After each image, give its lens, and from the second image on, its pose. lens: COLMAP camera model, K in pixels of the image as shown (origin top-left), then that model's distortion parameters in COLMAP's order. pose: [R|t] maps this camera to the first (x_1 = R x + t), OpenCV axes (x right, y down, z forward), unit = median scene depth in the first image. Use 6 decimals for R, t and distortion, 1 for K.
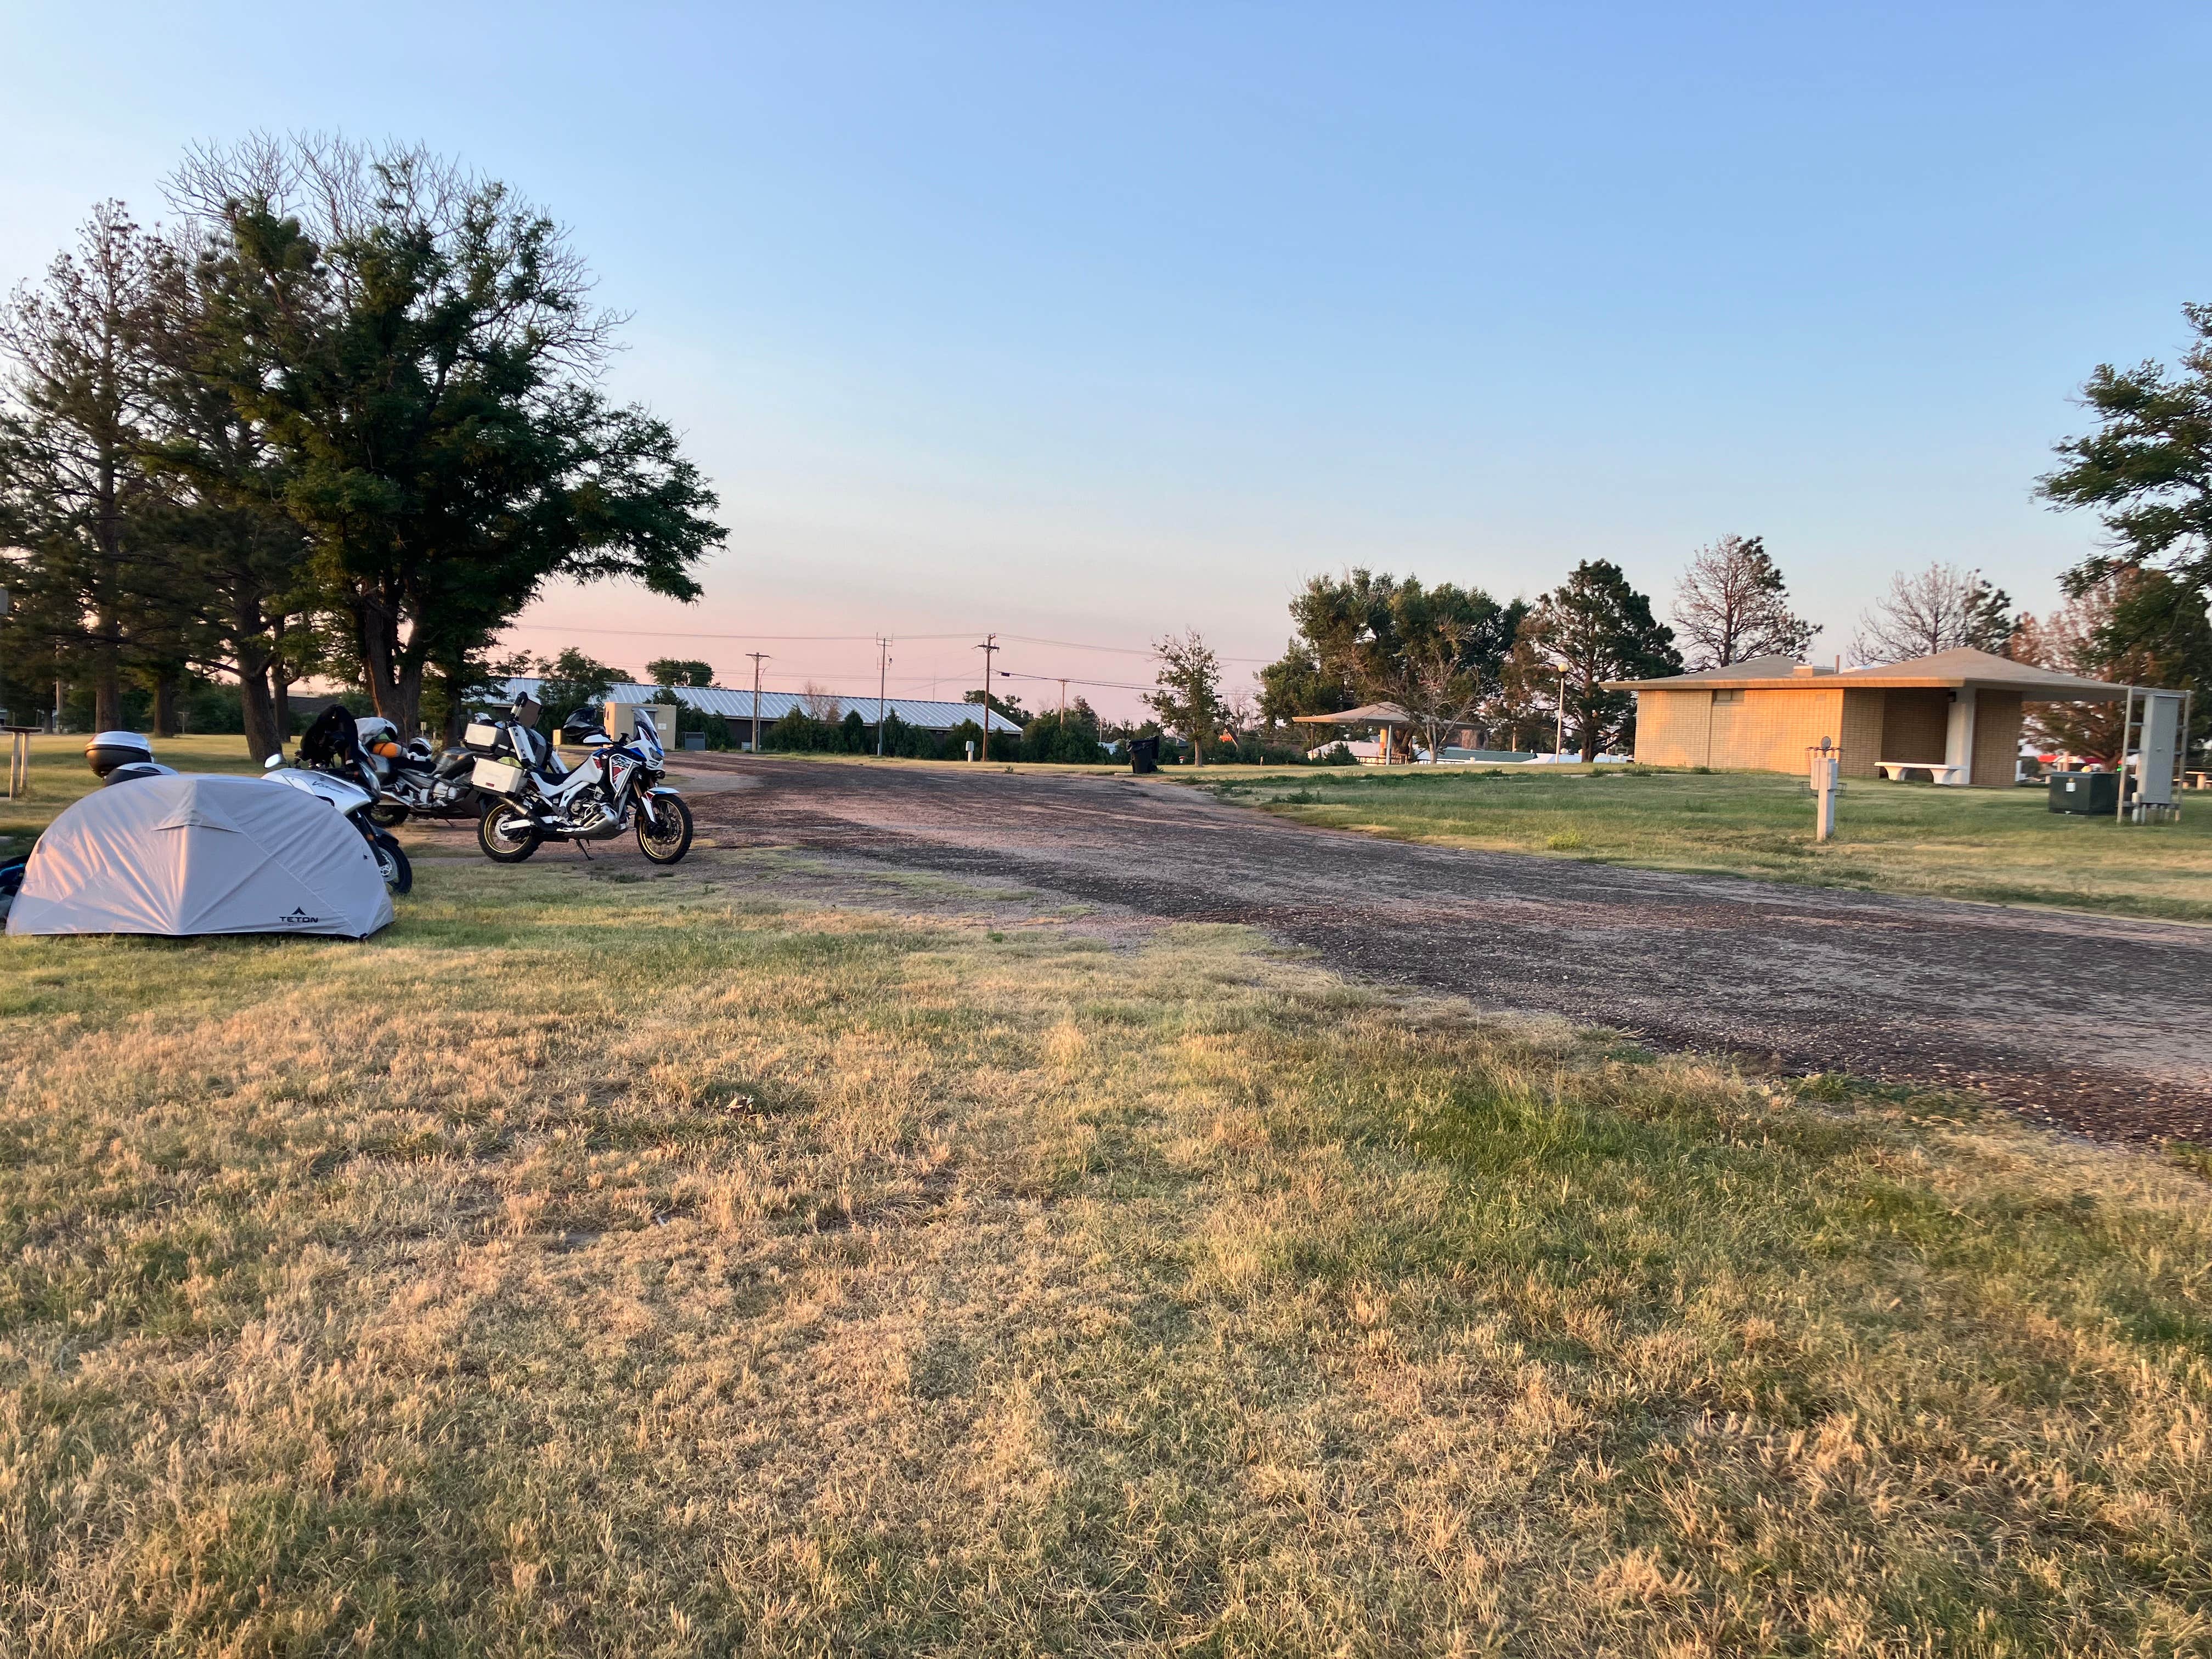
lens RADIAL K [[1835.0, 0, 1106.0], [0, 1835.0, 829.5], [0, 0, 1]] dist [-0.005569, 0.002950]
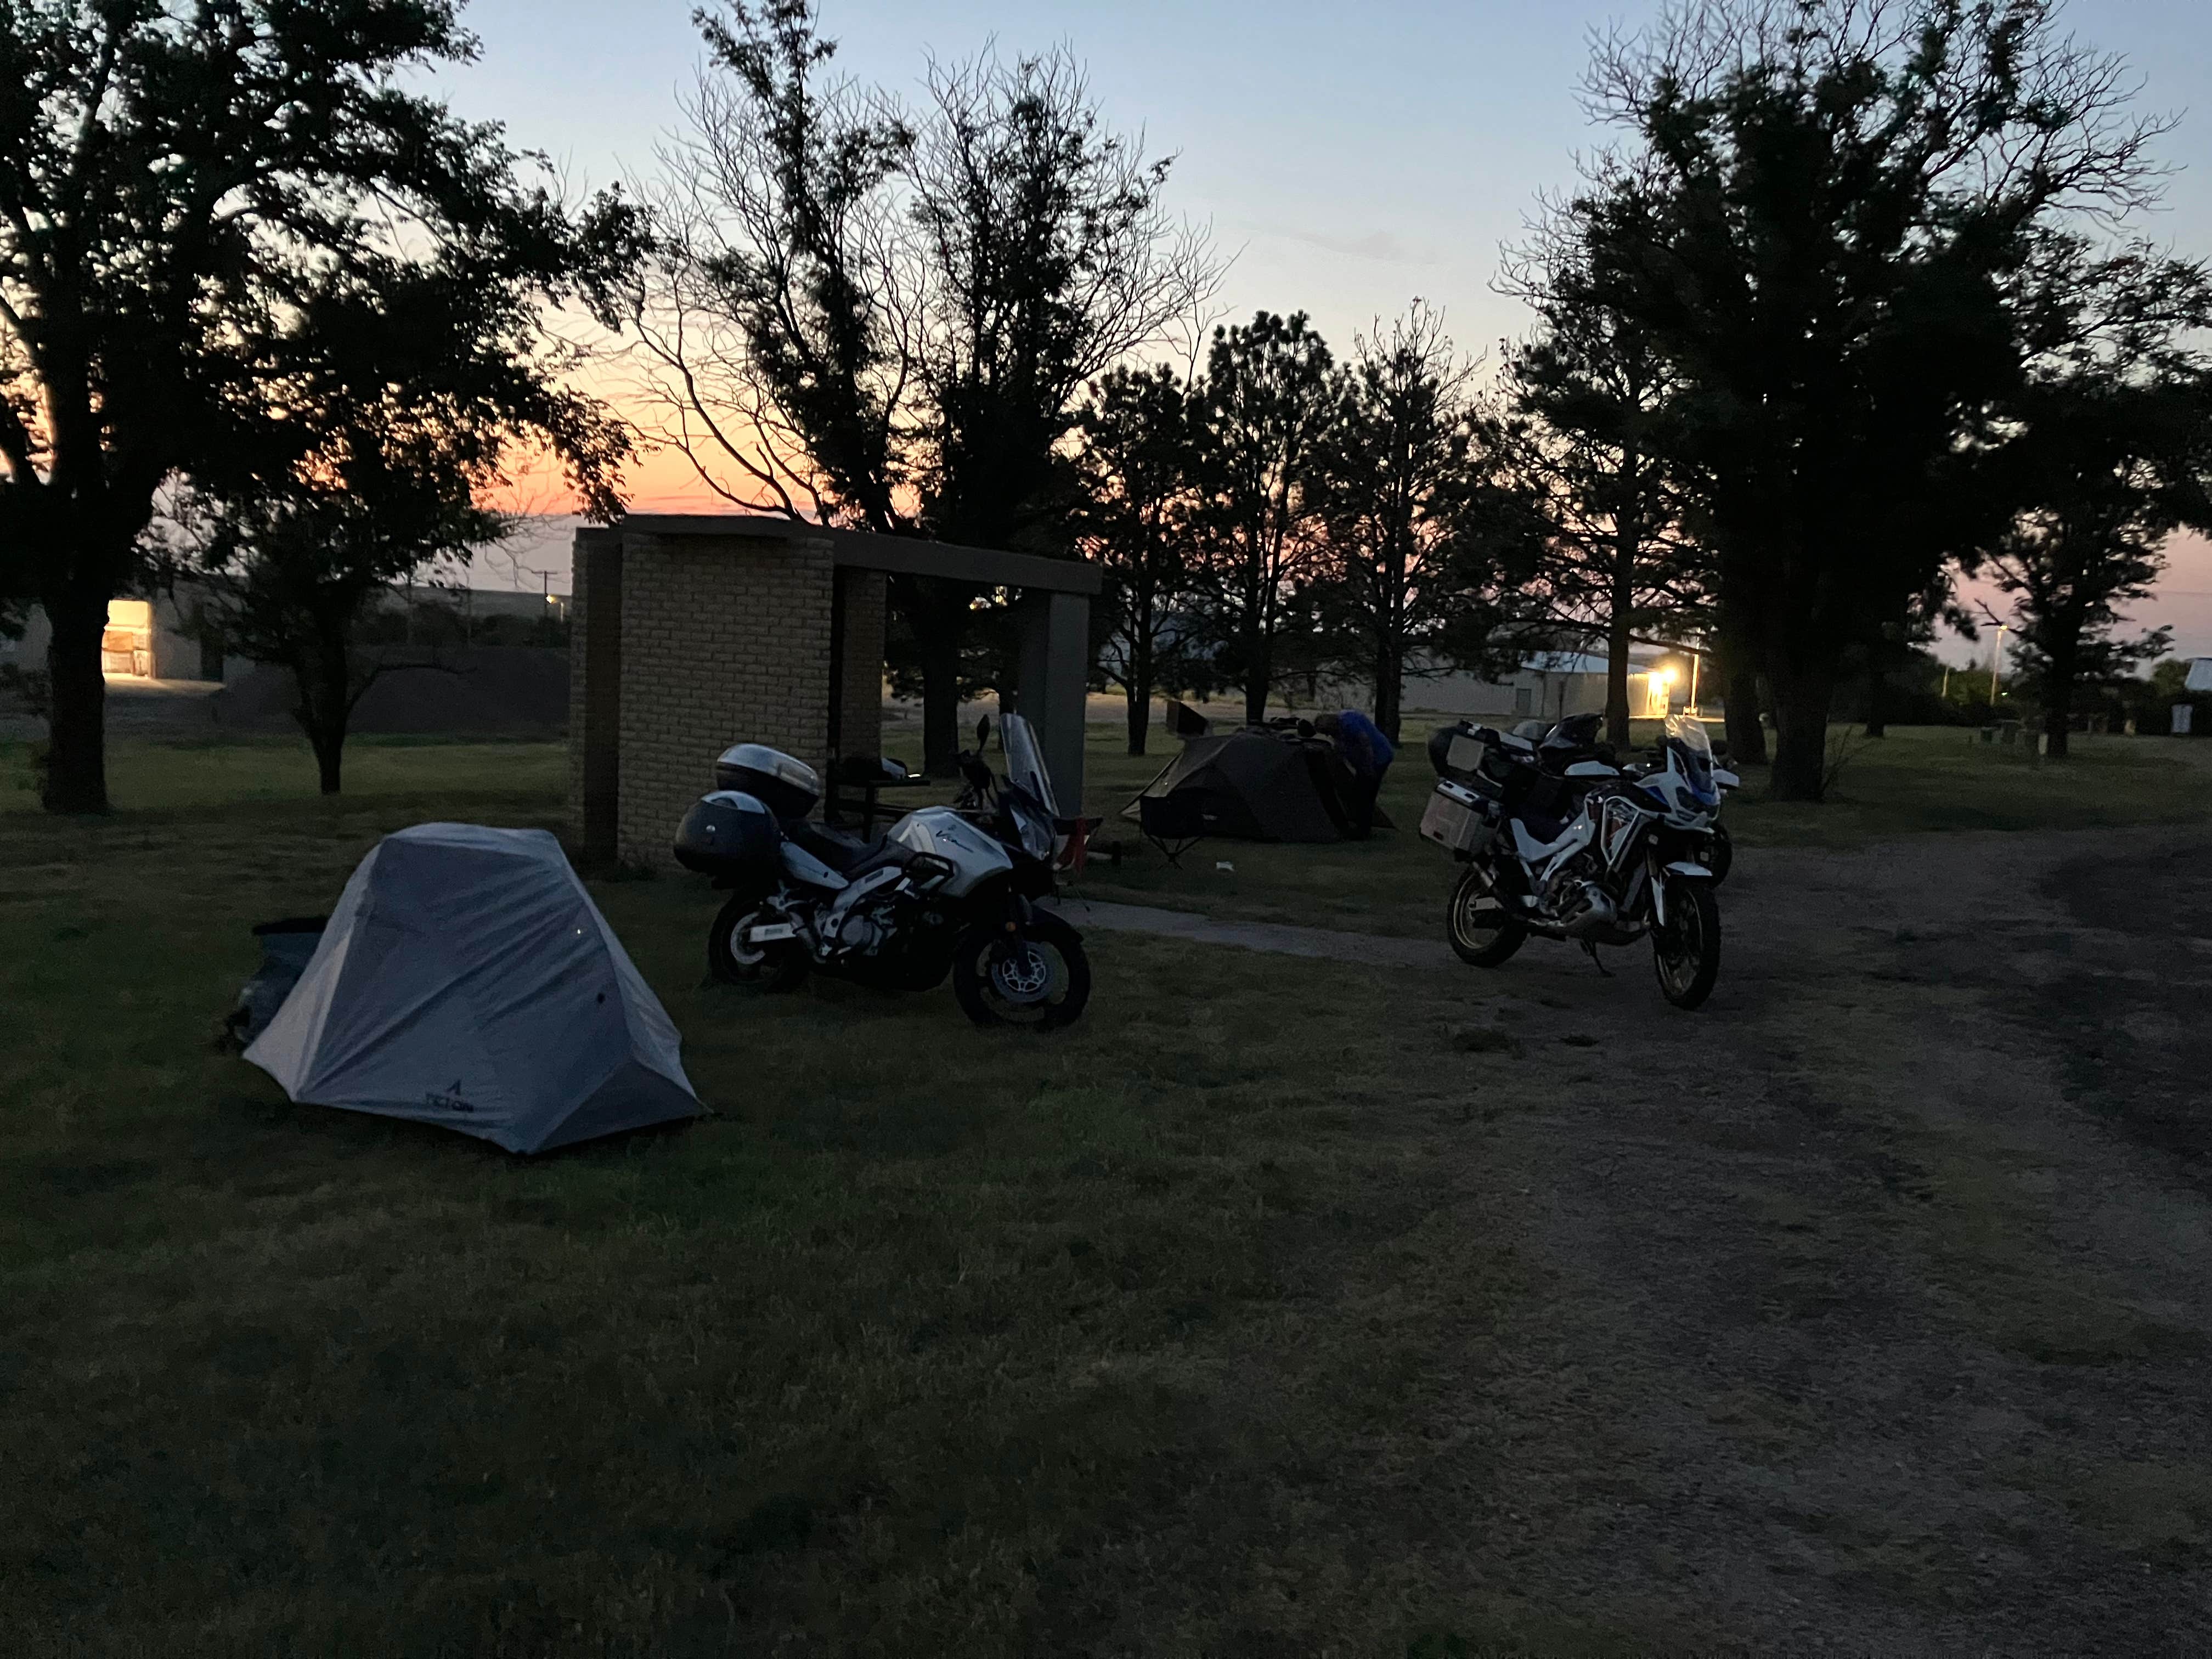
lens RADIAL K [[1835.0, 0, 1106.0], [0, 1835.0, 829.5], [0, 0, 1]] dist [-0.005569, 0.002950]
pose [[0.613470, 0.063505, -0.787161, 0.045097], [-0.057820, 0.997698, 0.035428, -0.024573], [0.787598, 0.023780, 0.615730, 0.314799]]
